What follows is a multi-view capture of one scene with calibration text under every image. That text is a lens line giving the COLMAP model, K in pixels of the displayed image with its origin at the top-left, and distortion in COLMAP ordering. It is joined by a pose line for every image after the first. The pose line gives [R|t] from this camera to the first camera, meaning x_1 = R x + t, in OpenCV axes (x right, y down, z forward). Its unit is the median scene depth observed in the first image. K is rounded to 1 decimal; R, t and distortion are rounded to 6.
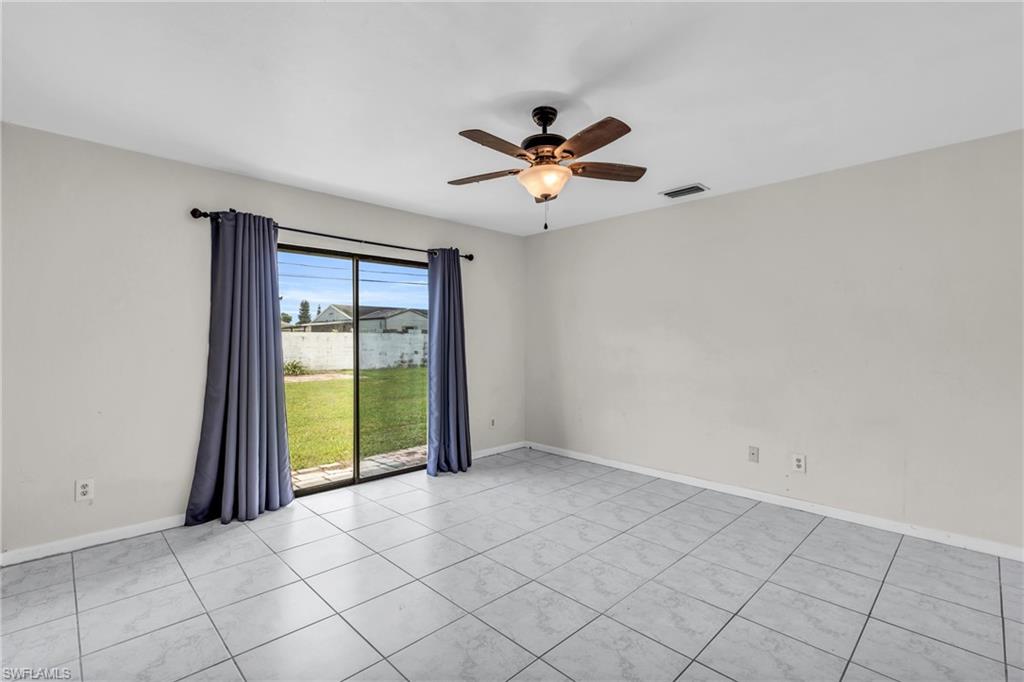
lens RADIAL K [[462.6, 0, 513.8], [0, 462.6, 338.0], [0, 0, 1]] dist [0.000955, 0.000149]
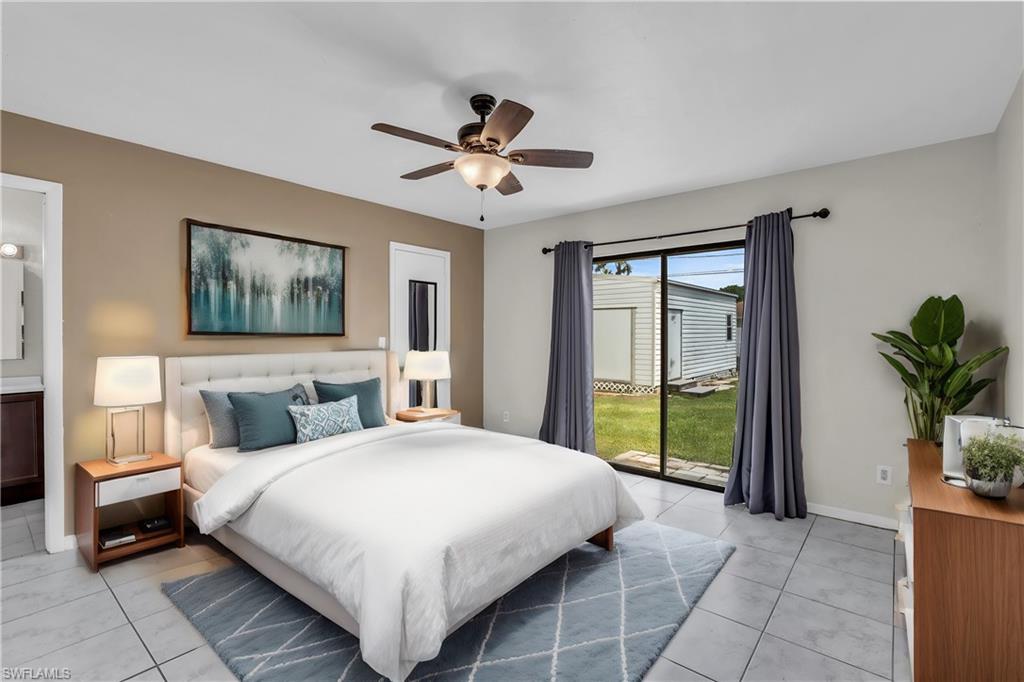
lens RADIAL K [[462.9, 0, 512.0], [0, 462.9, 341.0], [0, 0, 1]] dist [-0.038754, -0.000030]
pose [[0.088744, 0.017088, -0.995908, 0.594723], [0.000927, 0.999851, 0.017238, -0.002324], [0.996054, -0.002453, 0.088715, 0.562874]]
